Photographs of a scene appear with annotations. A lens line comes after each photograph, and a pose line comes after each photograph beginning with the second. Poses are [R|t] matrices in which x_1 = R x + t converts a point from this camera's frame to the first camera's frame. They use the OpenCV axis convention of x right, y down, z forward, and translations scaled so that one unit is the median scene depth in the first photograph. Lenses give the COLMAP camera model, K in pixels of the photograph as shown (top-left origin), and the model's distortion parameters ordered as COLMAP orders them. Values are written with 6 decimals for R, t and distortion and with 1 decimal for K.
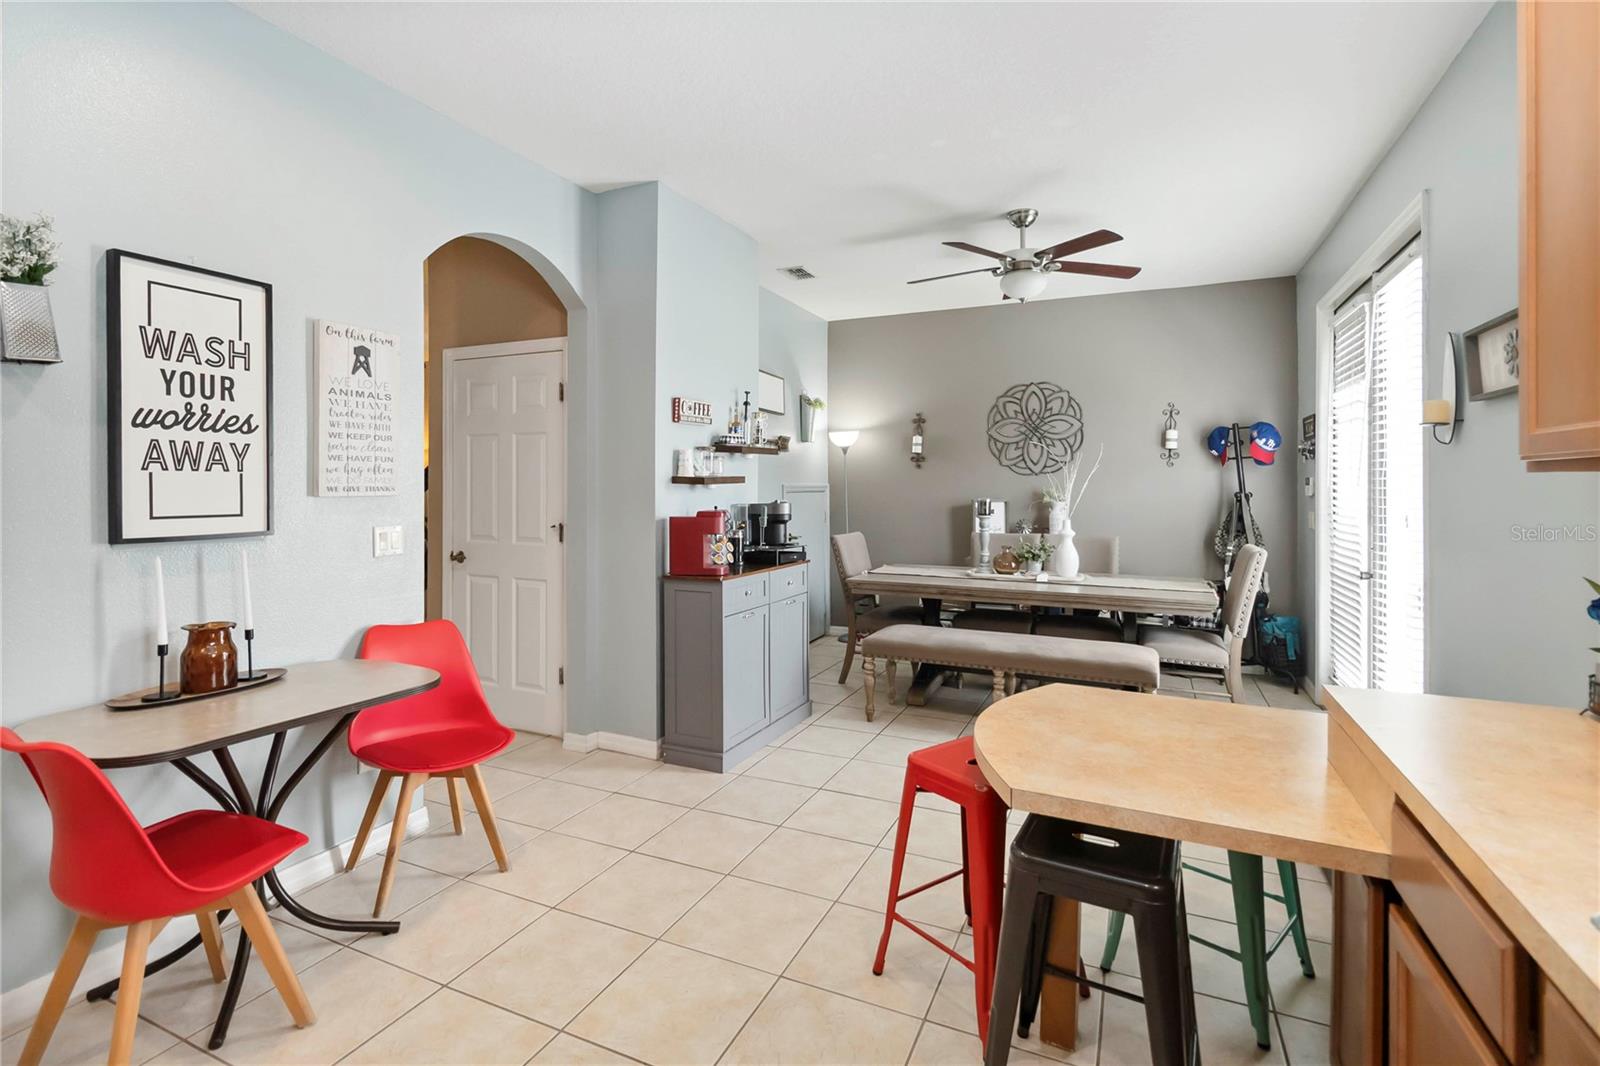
lens RADIAL K [[739.0, 0, 808.5], [0, 739.0, 484.0], [0, 0, 1]] dist [0.002495, 0.000699]
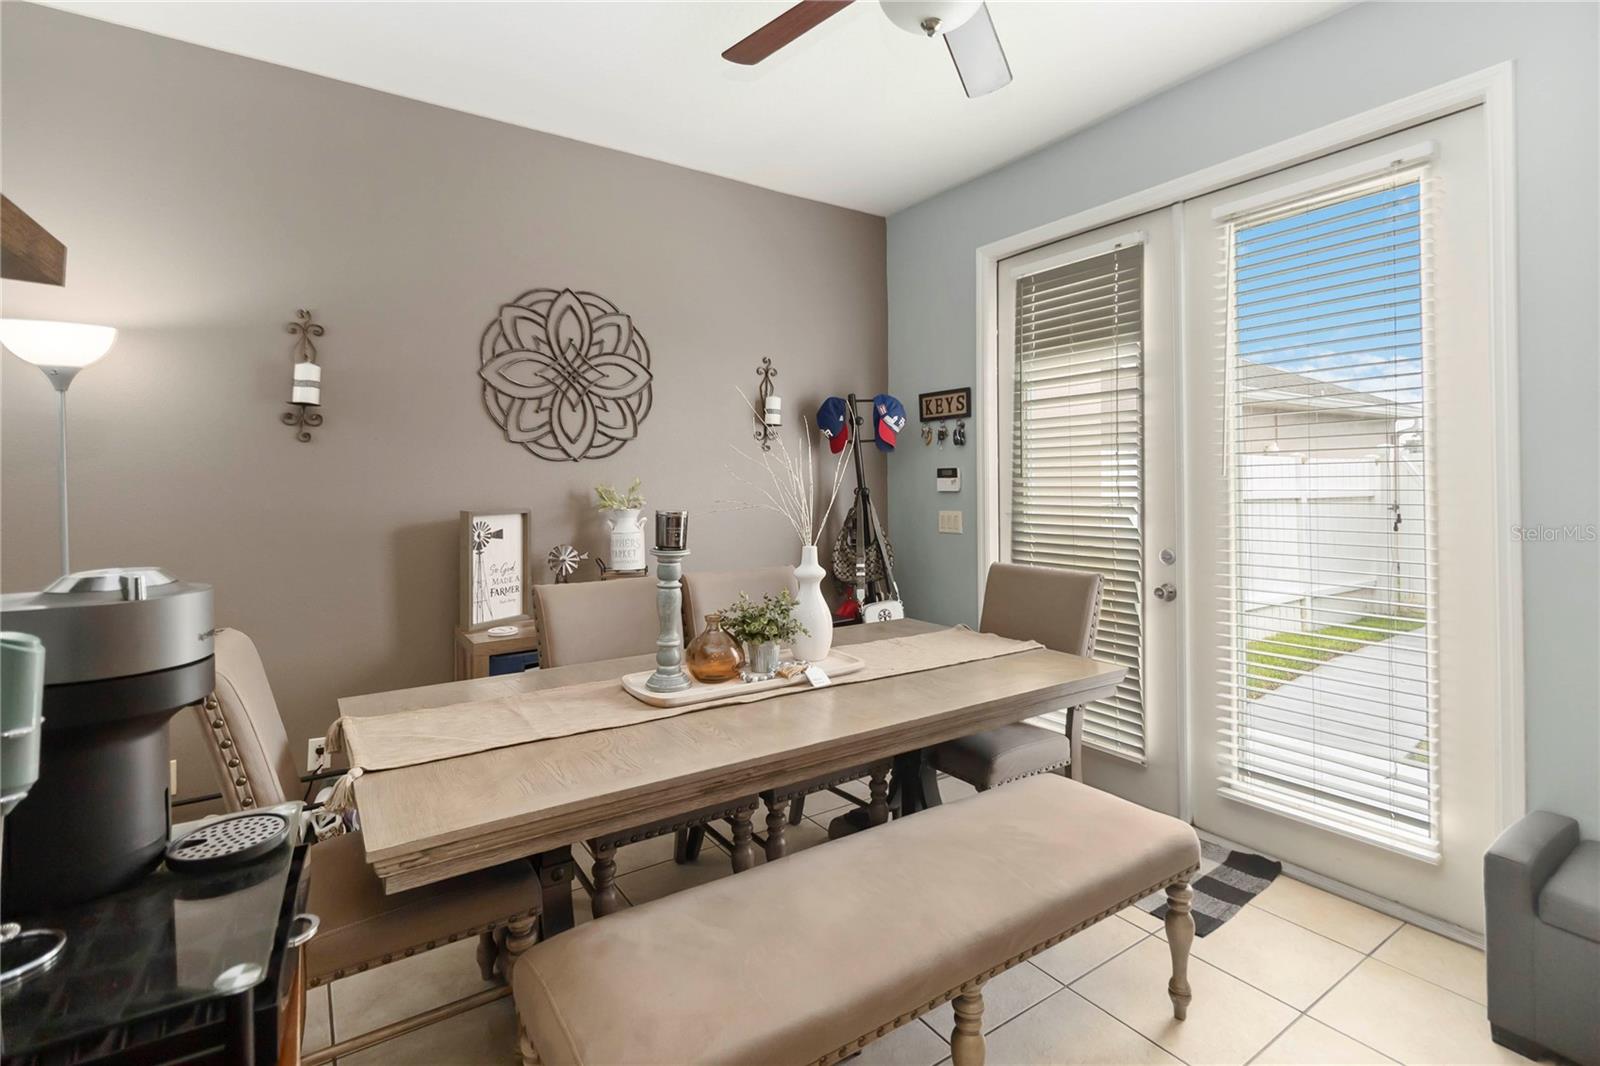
lens RADIAL K [[739.0, 0, 785.0], [0, 739.0, 463.8], [0, 0, 1]] dist [0.002495, 0.000699]
pose [[0.514232, 0.014249, 0.857533, -0.074404], [0.006115, 0.999776, -0.020280, 0.001351], [-0.857629, 0.015673, 0.514029, 0.596005]]
